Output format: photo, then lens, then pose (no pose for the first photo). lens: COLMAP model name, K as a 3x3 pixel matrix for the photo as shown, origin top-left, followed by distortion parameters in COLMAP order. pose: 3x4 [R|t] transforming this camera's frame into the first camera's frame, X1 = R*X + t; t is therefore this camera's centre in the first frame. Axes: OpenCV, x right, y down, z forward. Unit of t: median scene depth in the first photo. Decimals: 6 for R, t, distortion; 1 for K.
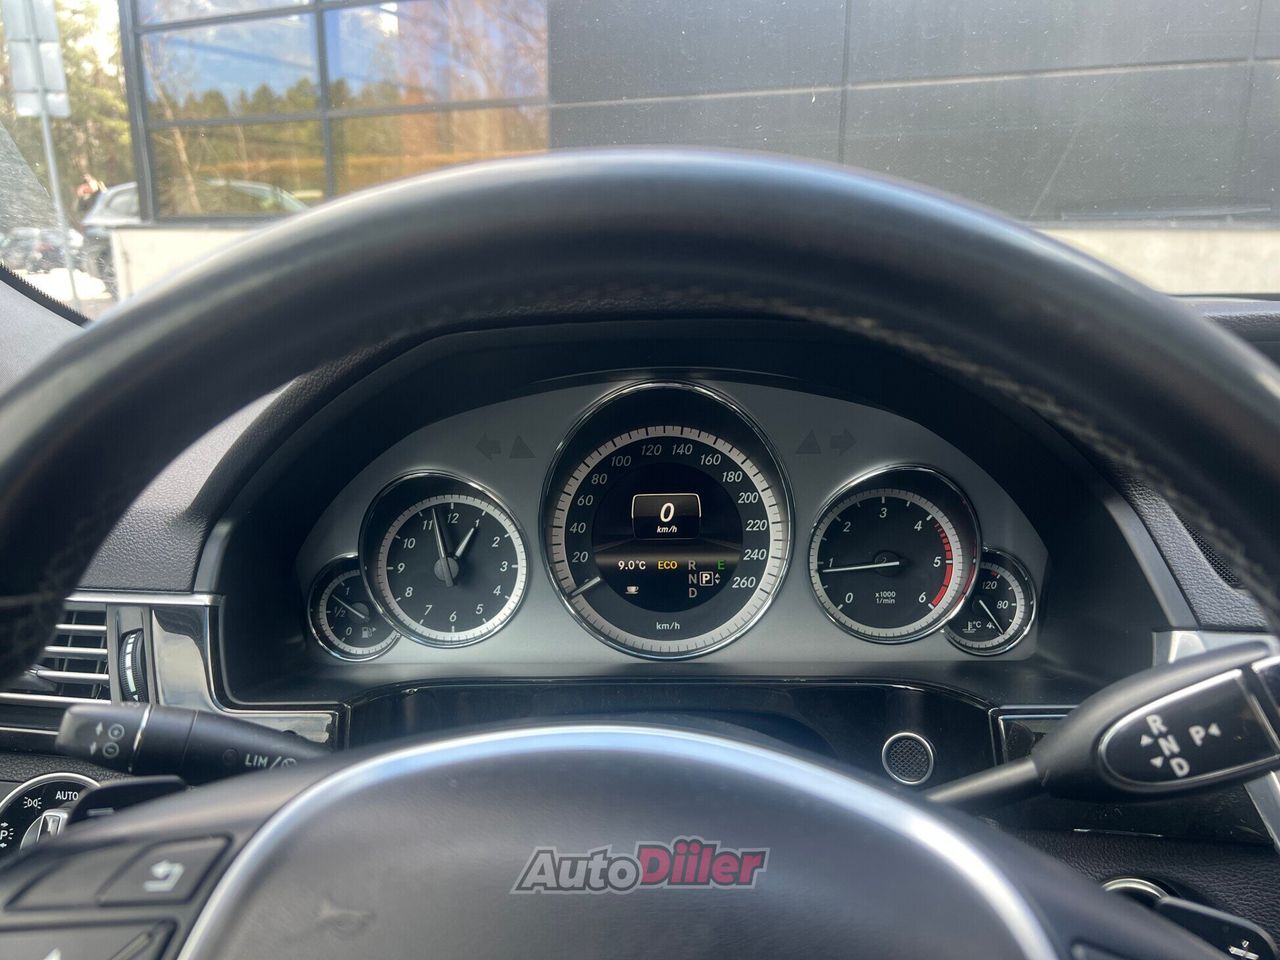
lens RADIAL K [[959.6, 0, 642.3], [0, 959.6, 482.4], [0, 0, 1]] dist [0.013742, -0.039291]
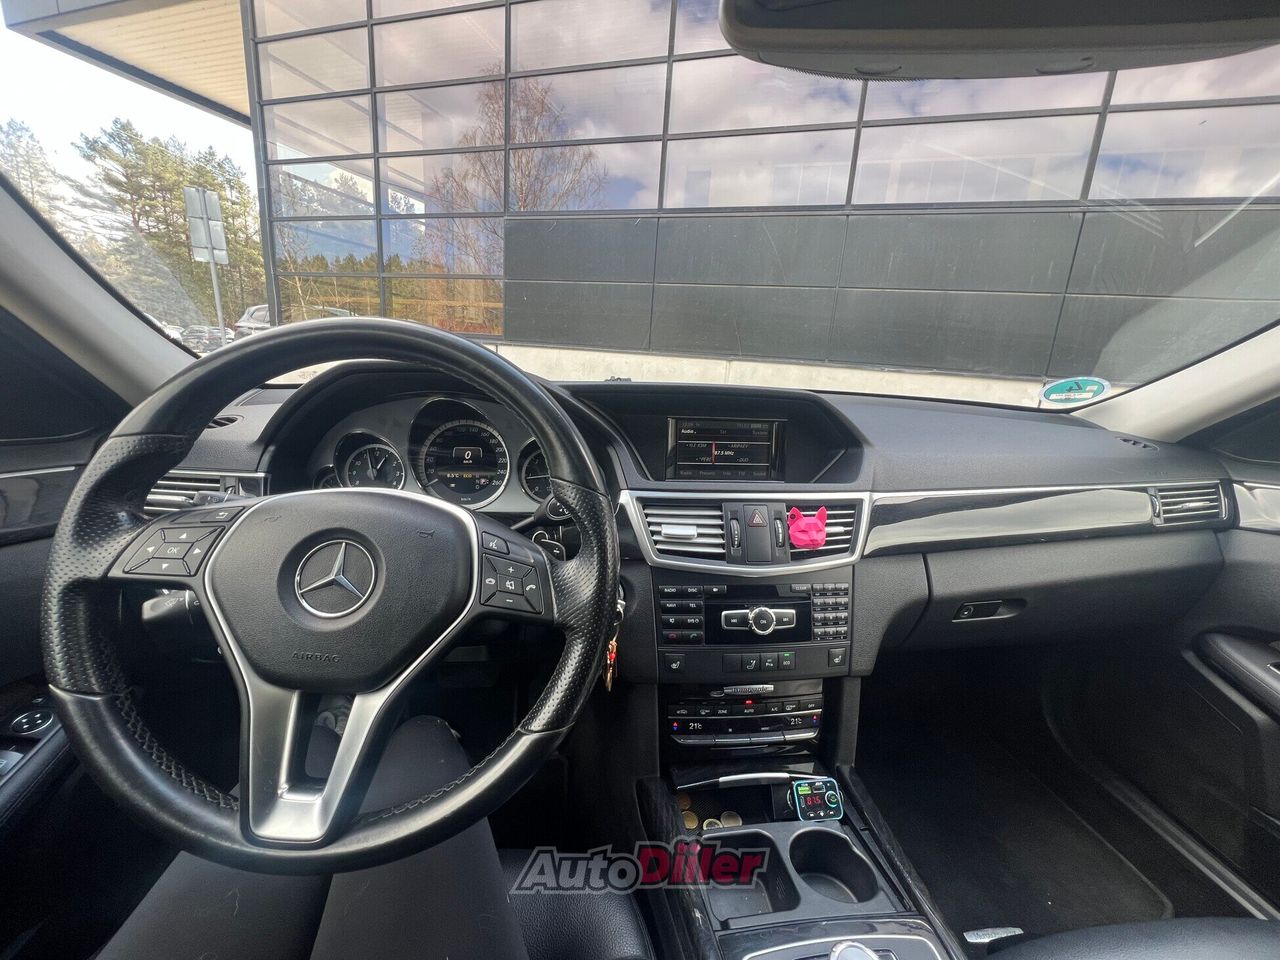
lens RADIAL K [[515.8, 0, 644.1], [0, 515.8, 482.3], [0, 0, 1]] dist [-0.013182, 0.000502]
pose [[0.988313, 0.026079, 0.150190, 0.282308], [-0.024634, 0.999631, -0.011468, 0.107119], [-0.150434, 0.007634, 0.988591, -0.410628]]
